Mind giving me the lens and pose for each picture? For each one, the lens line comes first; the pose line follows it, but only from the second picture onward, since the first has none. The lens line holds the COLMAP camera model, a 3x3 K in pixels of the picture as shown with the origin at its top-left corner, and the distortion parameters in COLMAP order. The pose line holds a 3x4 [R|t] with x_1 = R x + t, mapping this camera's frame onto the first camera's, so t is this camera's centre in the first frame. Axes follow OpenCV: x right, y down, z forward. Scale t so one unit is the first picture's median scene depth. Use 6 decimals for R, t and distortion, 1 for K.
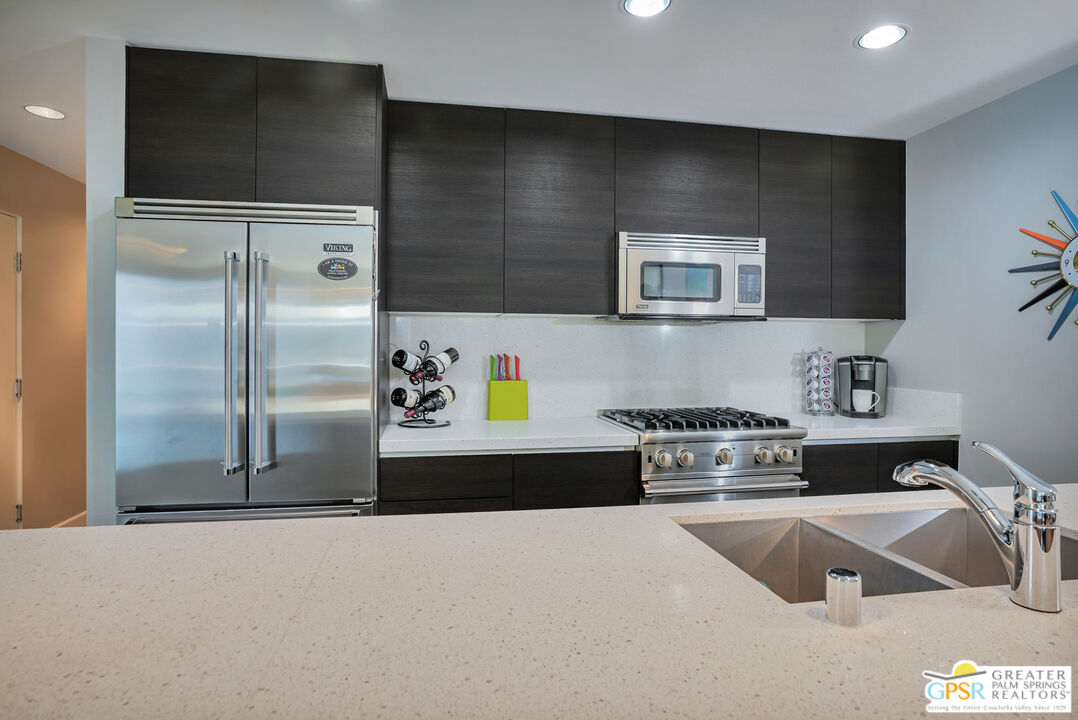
lens RADIAL K [[581.8, 0, 534.6], [0, 581.8, 346.2], [0, 0, 1]] dist [0.000285, 0.000101]
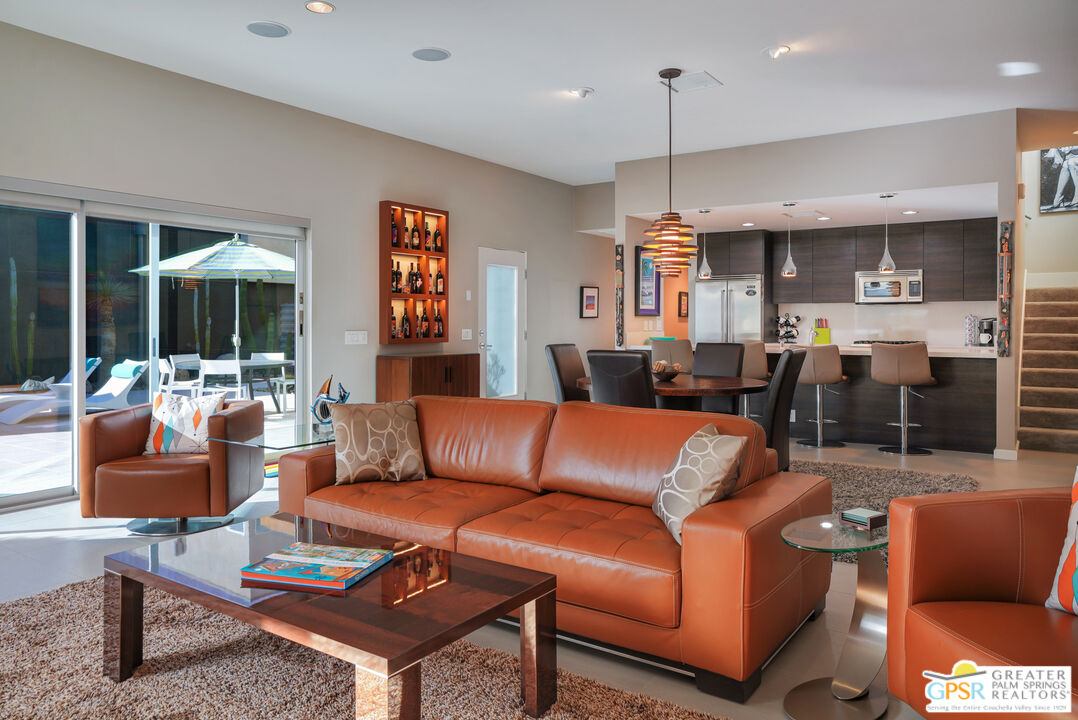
lens RADIAL K [[761.4, 0, 540.8], [0, 761.4, 344.6], [0, 0, 1]] dist [0.004883, 0.001066]
pose [[0.703533, 0.016338, -0.710475, 1.591146], [0.000053, 0.999734, 0.023042, 0.056518], [0.710663, -0.016248, 0.703345, -2.451114]]
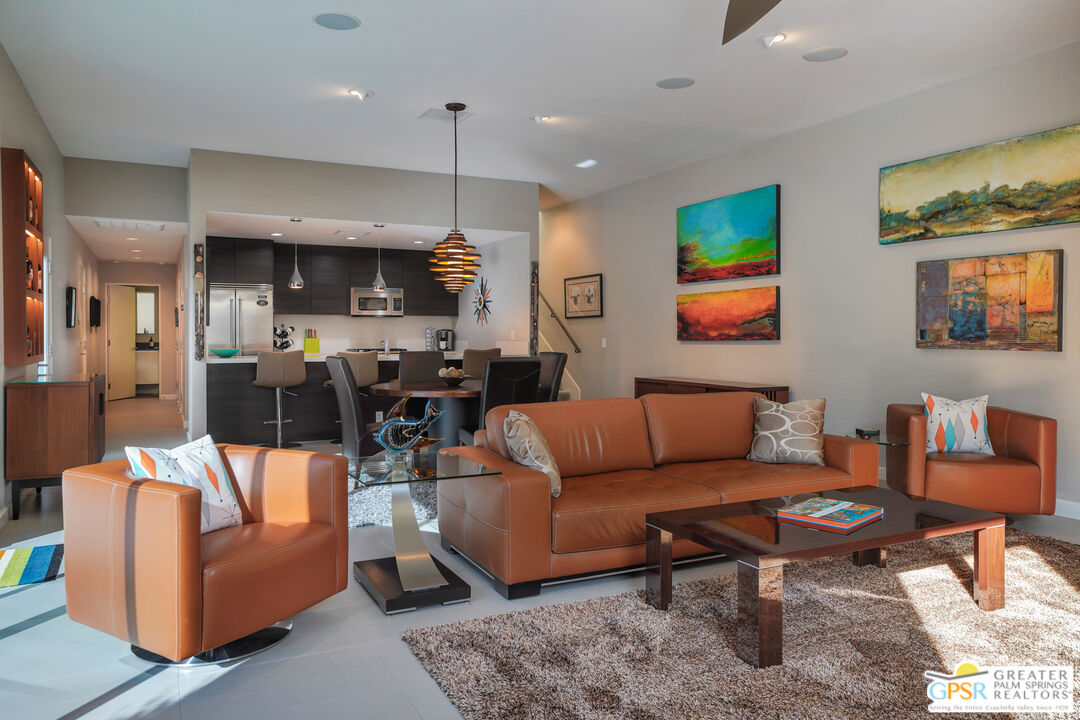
lens RADIAL K [[762.8, 0, 541.8], [0, 762.8, 344.6], [0, 0, 1]] dist [0.004883, 0.001066]
pose [[0.959807, -0.009716, 0.280492, -0.014526], [0.006274, 0.999894, 0.013169, 0.050675], [-0.280590, -0.010880, 0.959766, -2.994255]]
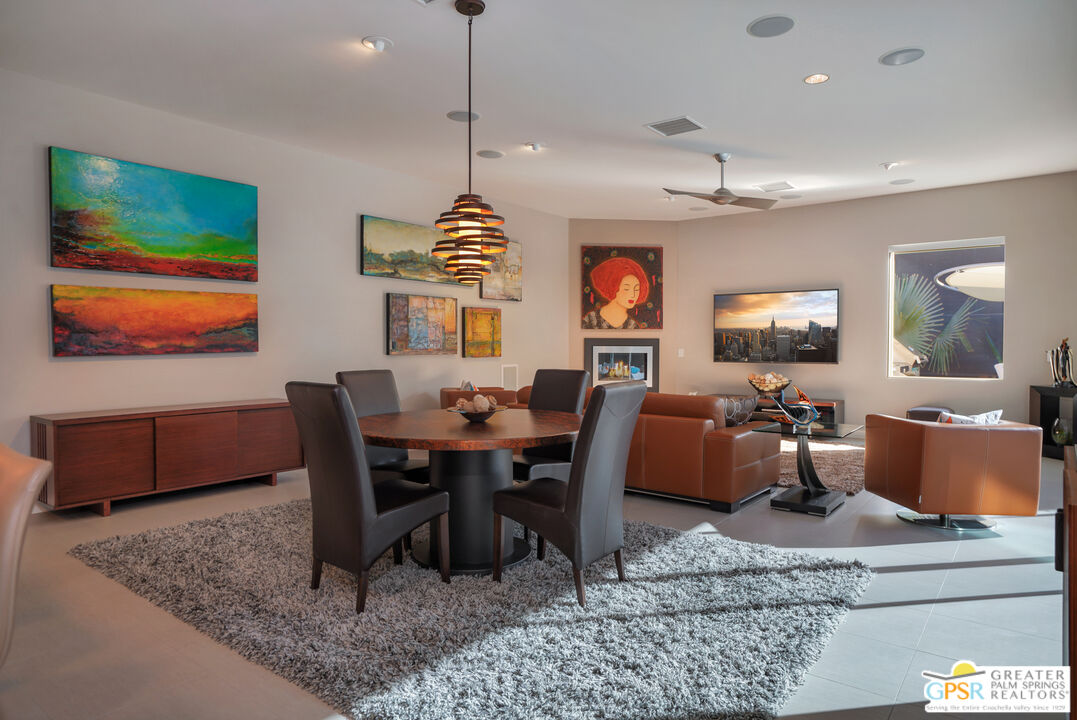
lens RADIAL K [[648.2, 0, 538.5], [0, 648.2, 360.0], [0, 0, 1]] dist [0.005395, 0.001739]
pose [[-0.659259, -0.024970, 0.751501, -0.692975], [-0.000599, 0.999466, 0.032684, 0.033222], [-0.751915, 0.021097, -0.658922, -0.033903]]
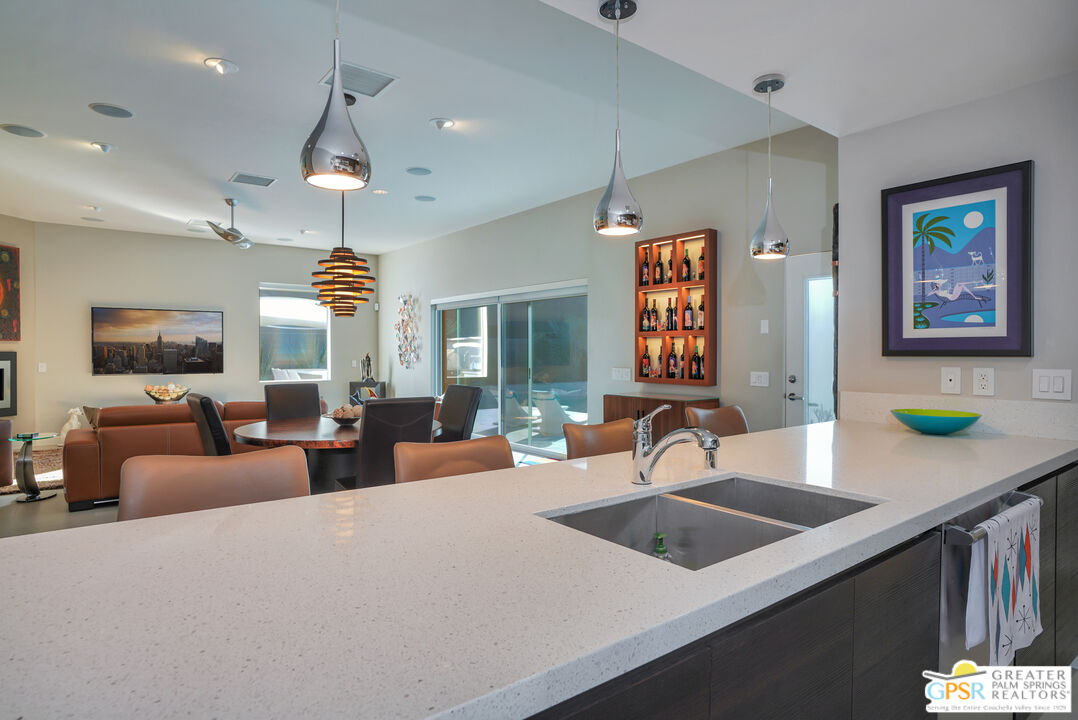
lens RADIAL K [[599.1, 0, 539.0], [0, 599.1, 360.0], [0, 0, 1]] dist [-0.017537, 0.000713]
pose [[-0.887935, 0.002816, -0.459960, 0.635547], [-0.006428, 0.999808, 0.018530, 0.001327], [0.459924, 0.019410, -0.887746, 0.782090]]
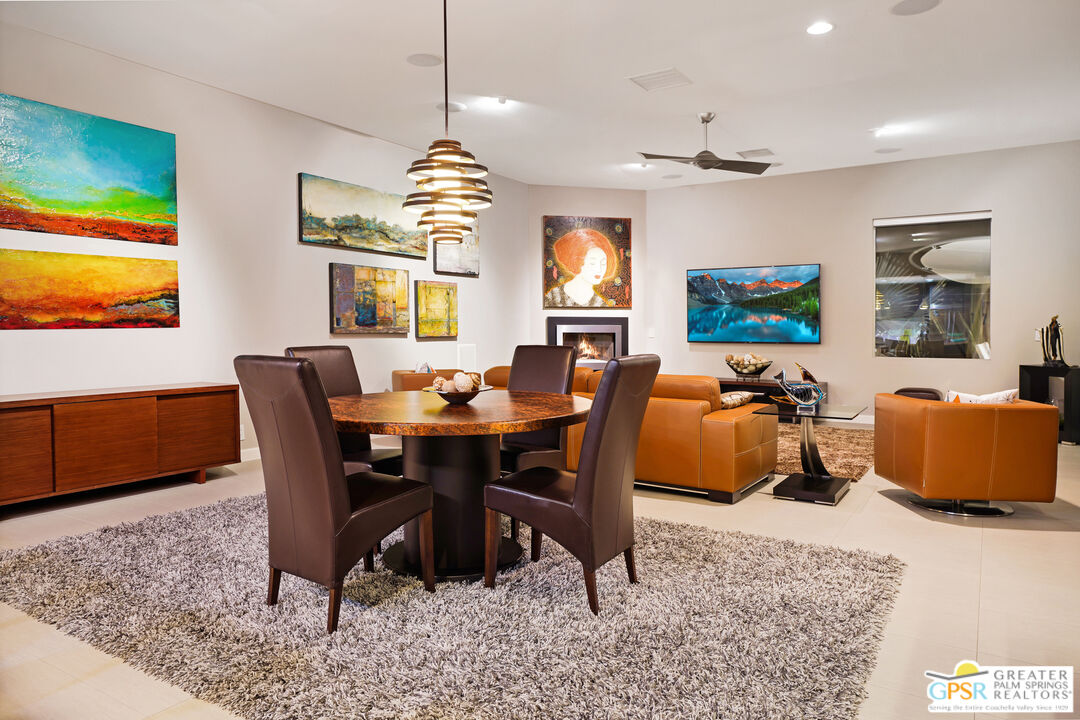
lens RADIAL K [[696.7, 0, 541.5], [0, 696.7, 353.4], [0, 0, 1]] dist [0.027921, 0.003233]
pose [[-0.721822, -0.033022, 0.691291, -0.584550], [-0.002293, 0.998970, 0.045325, 0.055364], [-0.692075, 0.031132, -0.721154, -0.027184]]
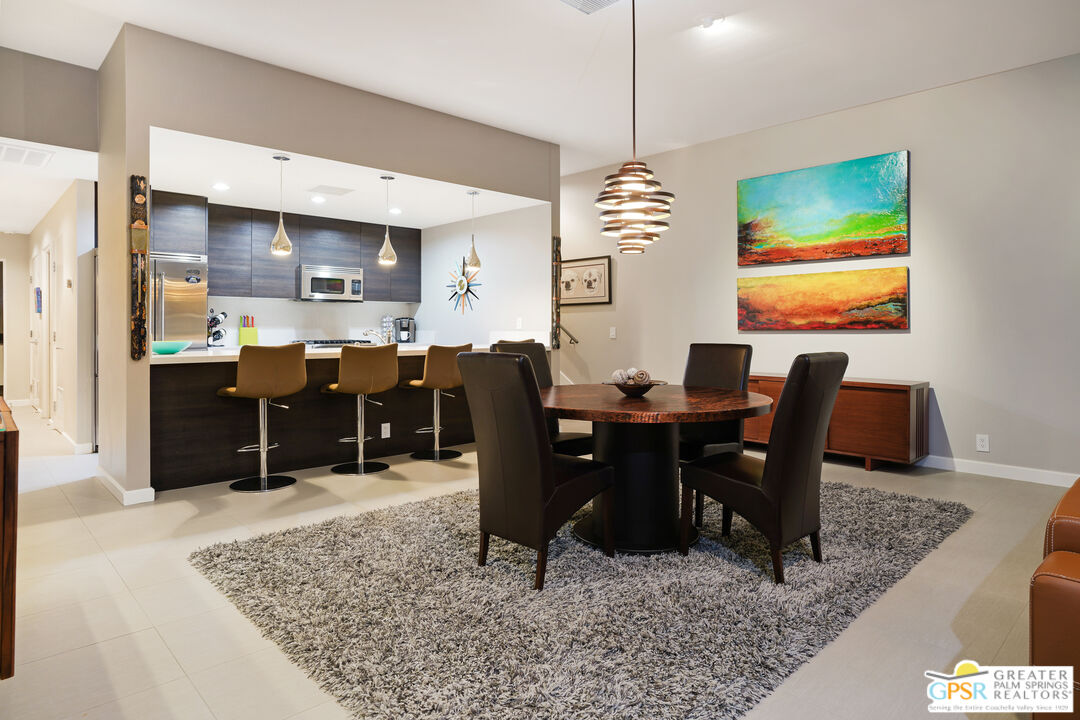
lens RADIAL K [[631.6, 0, 541.9], [0, 631.6, 324.0], [0, 0, 1]] dist [-0.005875, -0.000404]
pose [[0.837838, -0.002060, 0.545915, -0.440064], [0.004568, 0.999984, -0.003236, 0.062200], [-0.545900, 0.005205, 0.837834, -1.702122]]
